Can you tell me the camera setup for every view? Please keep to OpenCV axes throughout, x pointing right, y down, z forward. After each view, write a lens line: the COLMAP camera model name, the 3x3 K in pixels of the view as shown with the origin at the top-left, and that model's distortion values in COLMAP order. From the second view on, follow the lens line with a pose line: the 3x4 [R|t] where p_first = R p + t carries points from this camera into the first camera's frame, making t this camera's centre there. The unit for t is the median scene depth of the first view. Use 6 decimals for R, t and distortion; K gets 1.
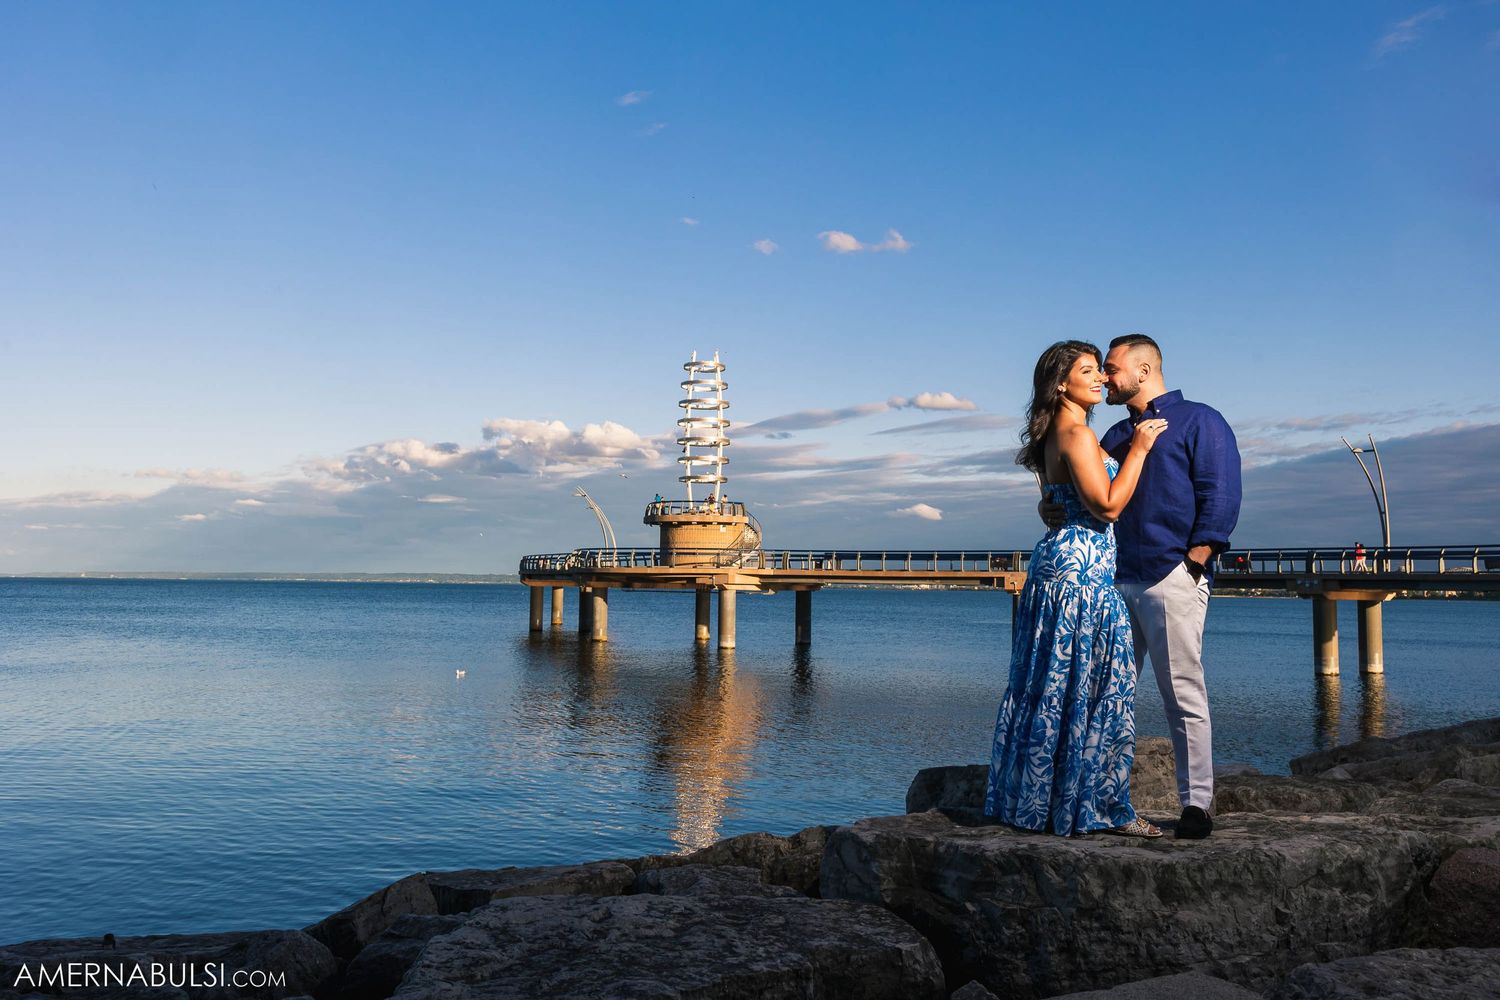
lens RADIAL K [[1356.1, 0, 748.3], [0, 1356.1, 493.6], [0, 0, 1]] dist [0.007835, 0.017205]
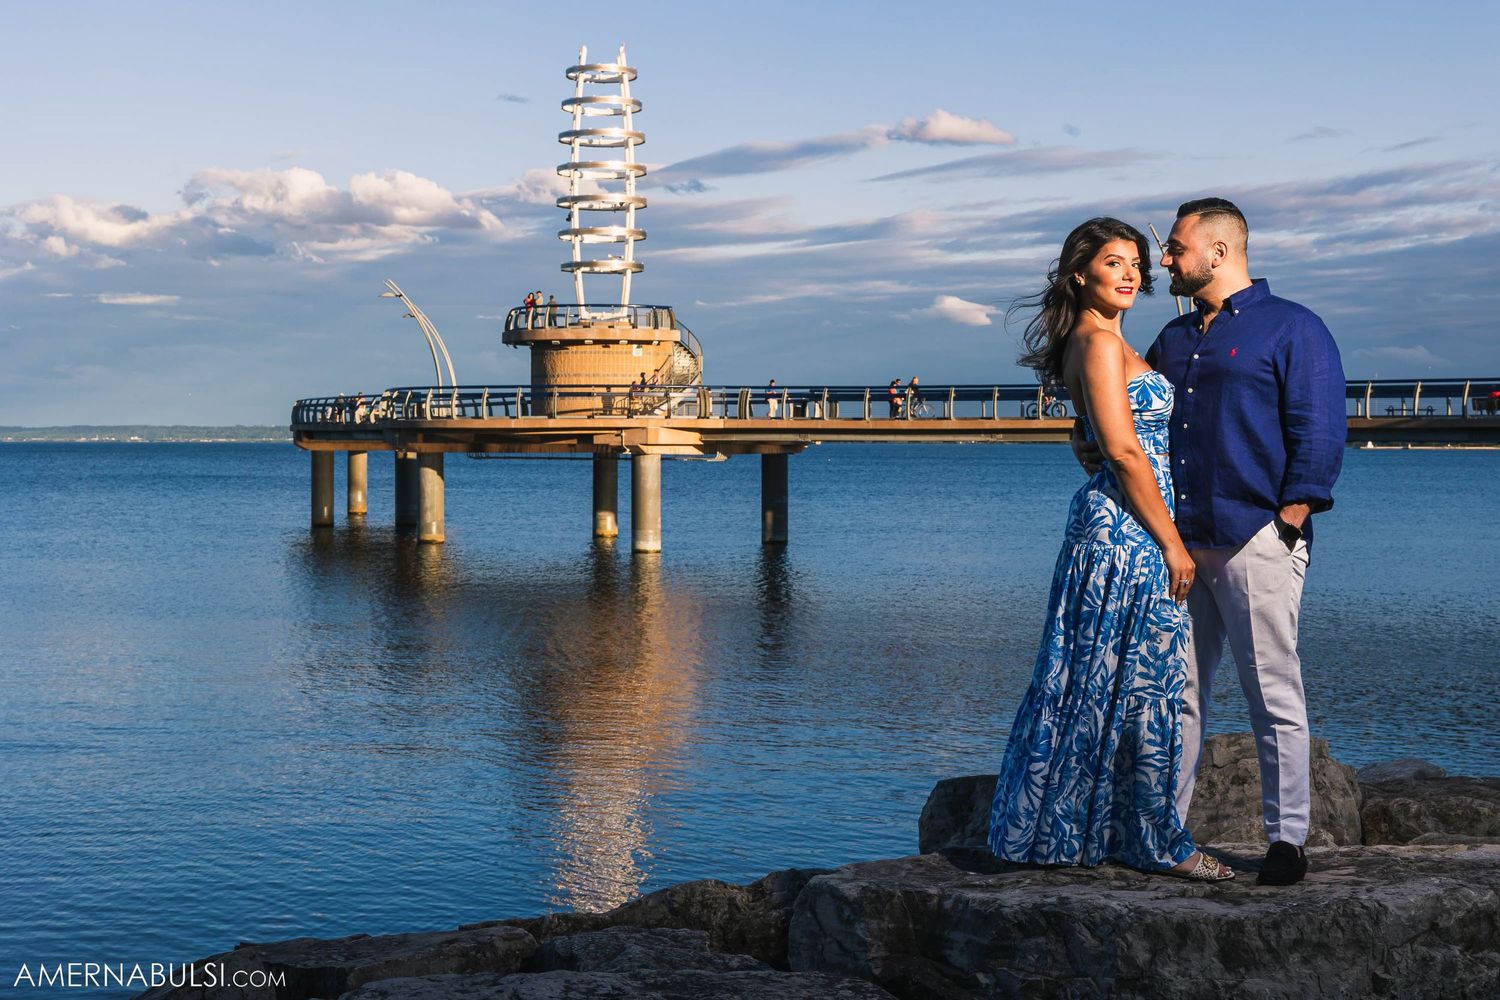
lens RADIAL K [[2339.9, 0, 751.3], [0, 2339.9, 502.8], [0, 0, 1]] dist [0.035977, 0.000000]
pose [[0.999471, -0.013101, 0.029773, -0.002817], [0.010142, 0.995187, 0.097471, -0.077068], [-0.030907, -0.097117, 0.994793, -0.237089]]
